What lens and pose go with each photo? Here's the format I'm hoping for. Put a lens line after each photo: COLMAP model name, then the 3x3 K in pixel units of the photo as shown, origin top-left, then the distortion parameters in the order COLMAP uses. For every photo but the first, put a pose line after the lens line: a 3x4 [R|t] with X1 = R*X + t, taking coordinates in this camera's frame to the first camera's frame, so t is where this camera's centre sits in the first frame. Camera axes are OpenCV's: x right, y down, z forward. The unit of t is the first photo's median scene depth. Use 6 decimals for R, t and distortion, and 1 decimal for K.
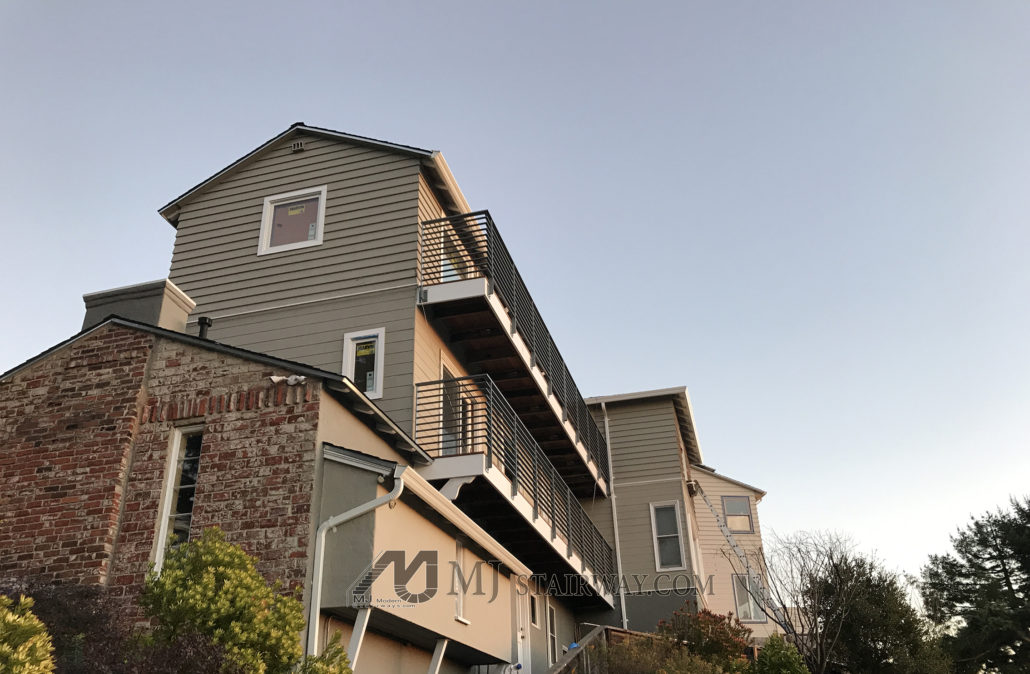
lens RADIAL K [[849.7, 0, 515.0], [0, 849.7, 337.0], [0, 0, 1]] dist [0.000758, 0.000100]
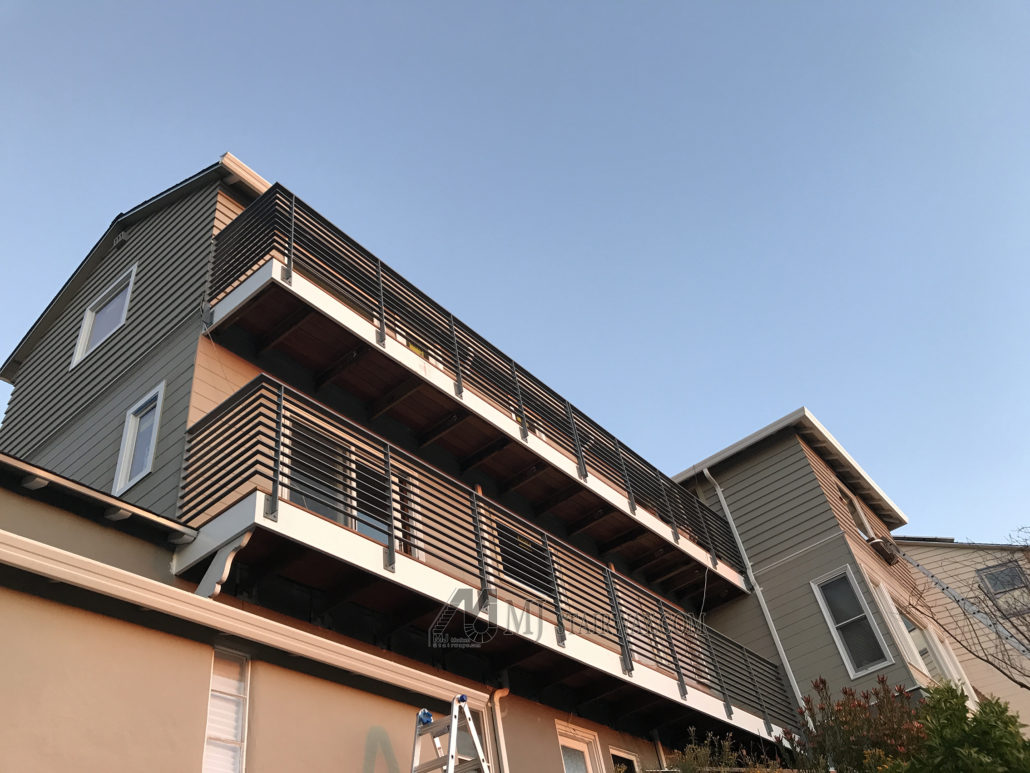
lens RADIAL K [[842.8, 0, 515.0], [0, 842.8, 386.5], [0, 0, 1]] dist [-0.002146, -0.001072]
pose [[0.908343, -0.348965, -0.230512, 0.156148], [0.293824, 0.924704, -0.242053, 0.147073], [0.297624, 0.152137, 0.942483, 0.282987]]
